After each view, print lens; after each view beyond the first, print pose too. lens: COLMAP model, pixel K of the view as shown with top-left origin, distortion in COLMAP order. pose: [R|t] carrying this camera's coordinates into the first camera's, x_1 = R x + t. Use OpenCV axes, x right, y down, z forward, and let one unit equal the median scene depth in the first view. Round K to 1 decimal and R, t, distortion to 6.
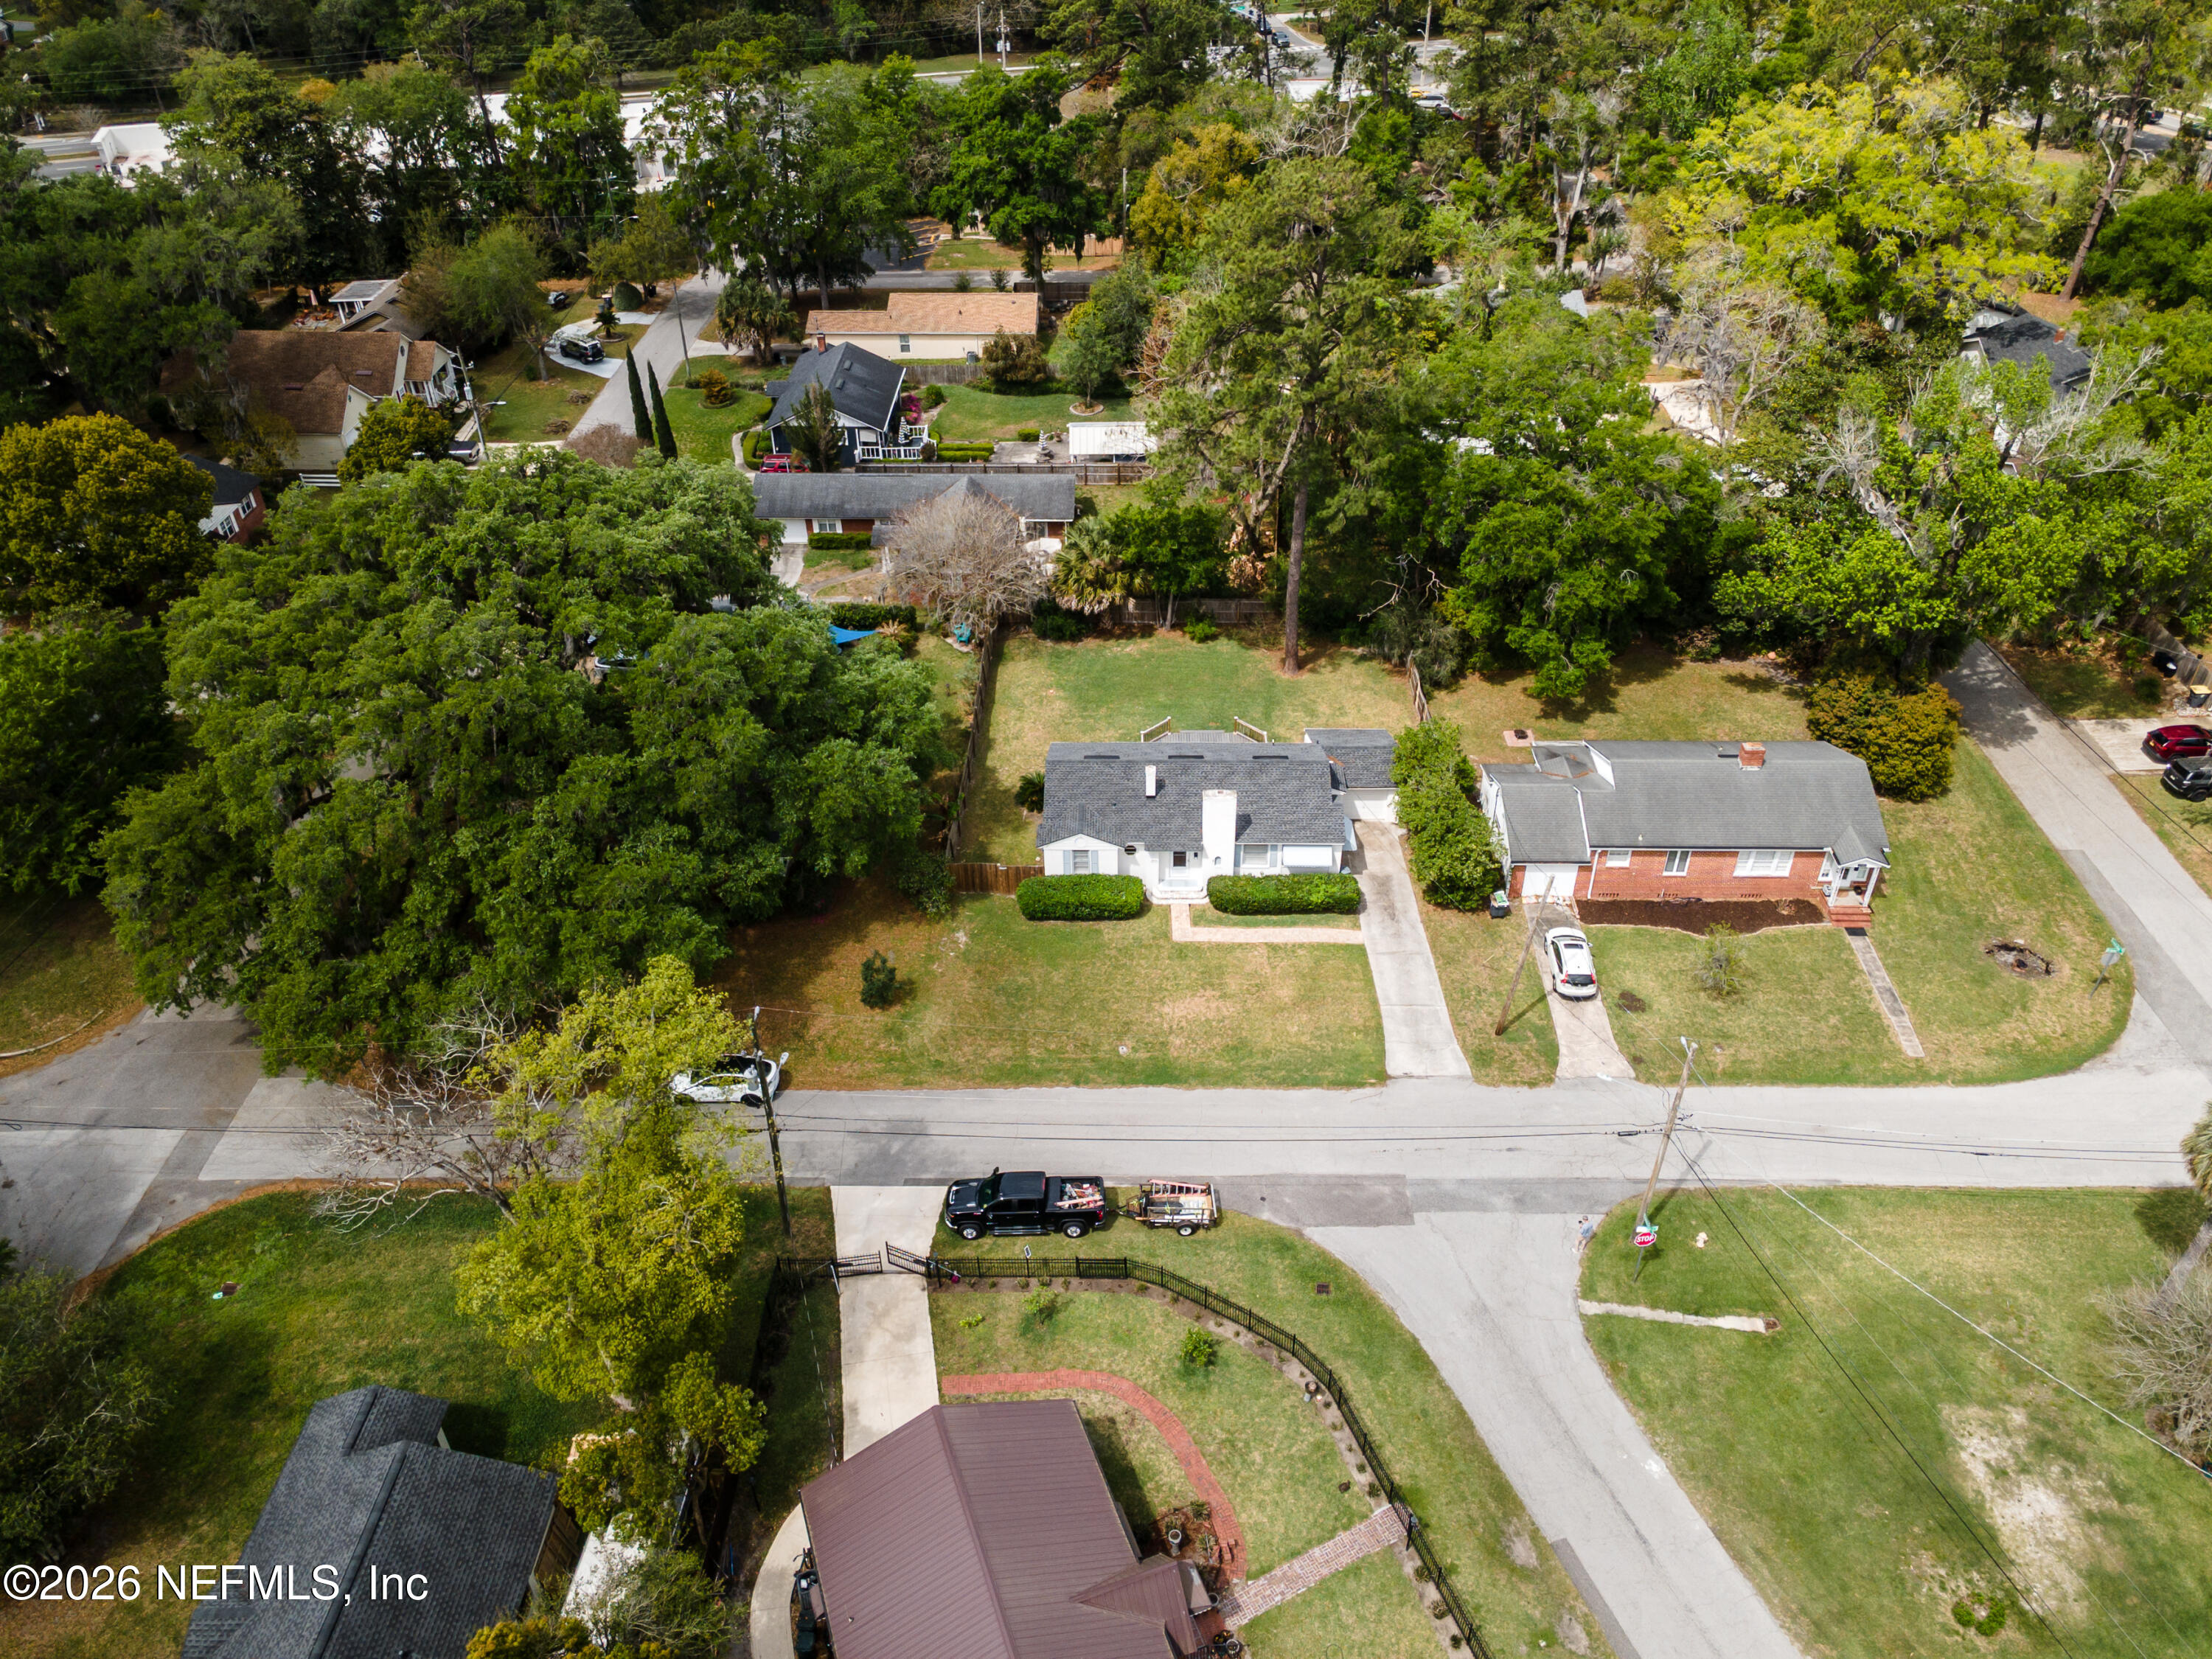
lens RADIAL K [[1611.3, 0, 1112.4], [0, 1611.3, 827.1], [0, 0, 1]] dist [0.029449, -0.018360]
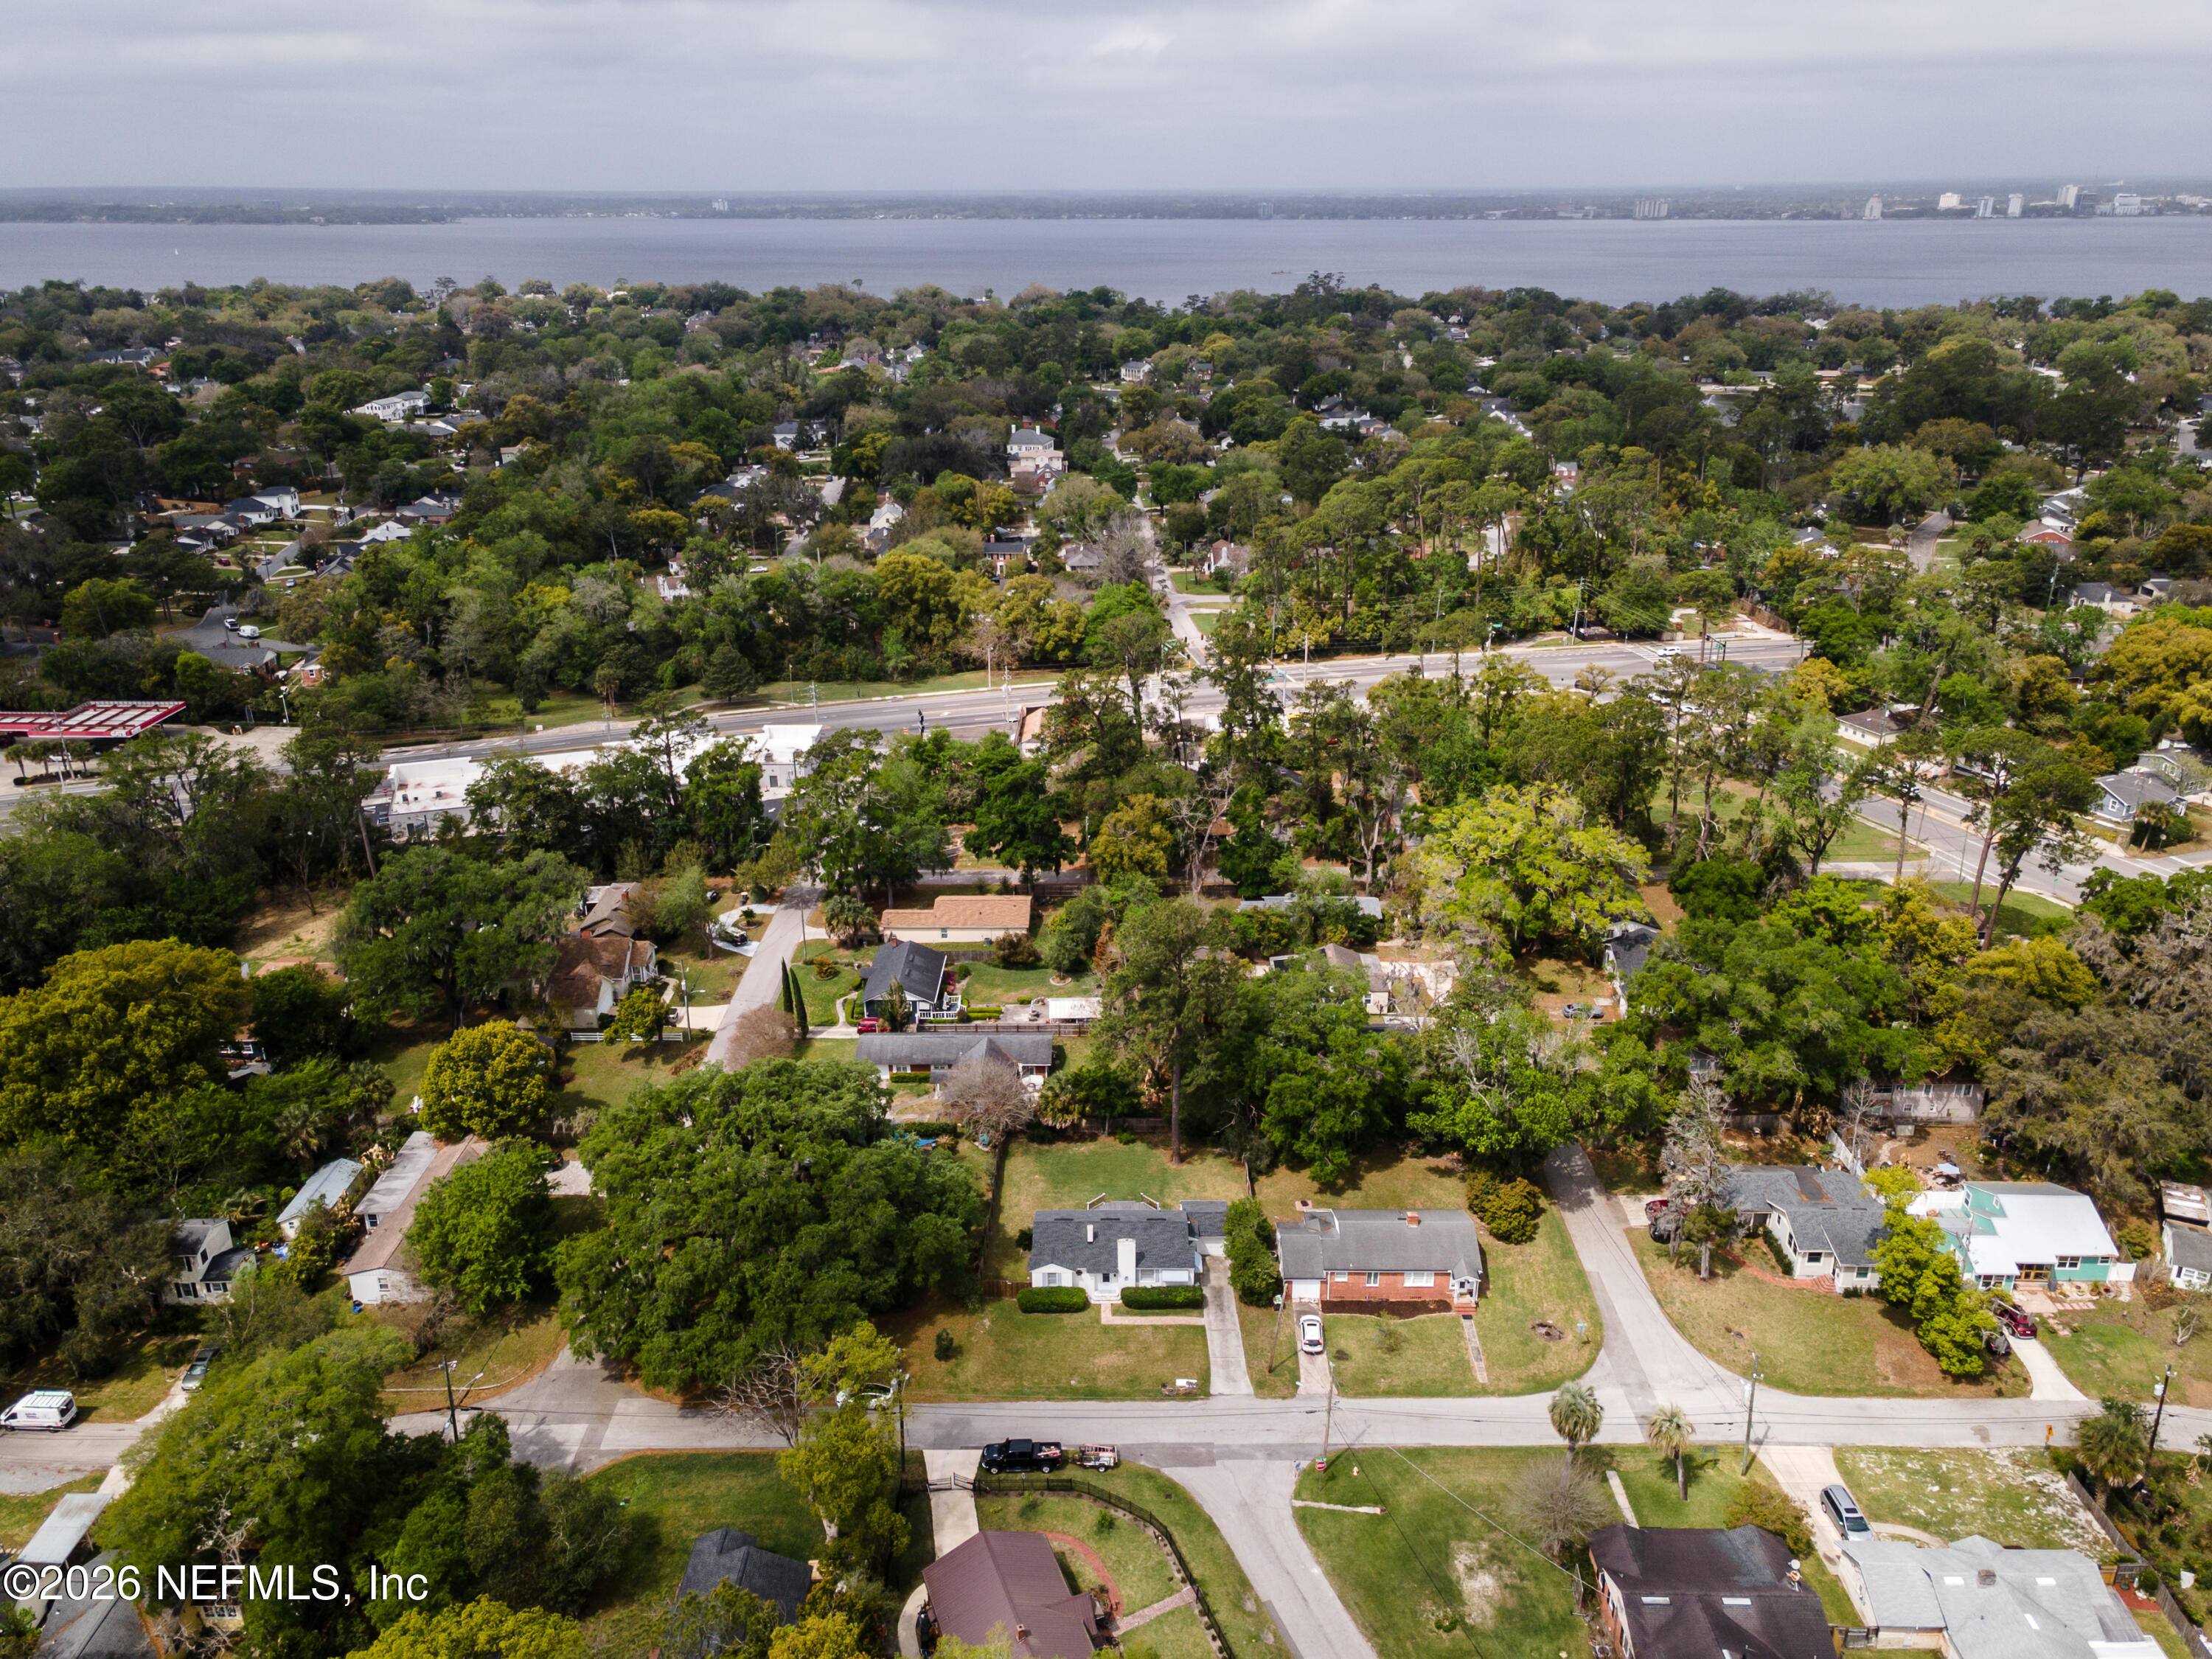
lens RADIAL K [[1611.3, 0, 1114.1], [0, 1611.3, 824.6], [0, 0, 1]] dist [0.029449, -0.018360]
pose [[0.999930, 0.000697, 0.011819, 0.029106], [0.002342, 0.966897, -0.255155, -0.009500], [-0.011605, 0.255165, 0.966828, -0.921821]]
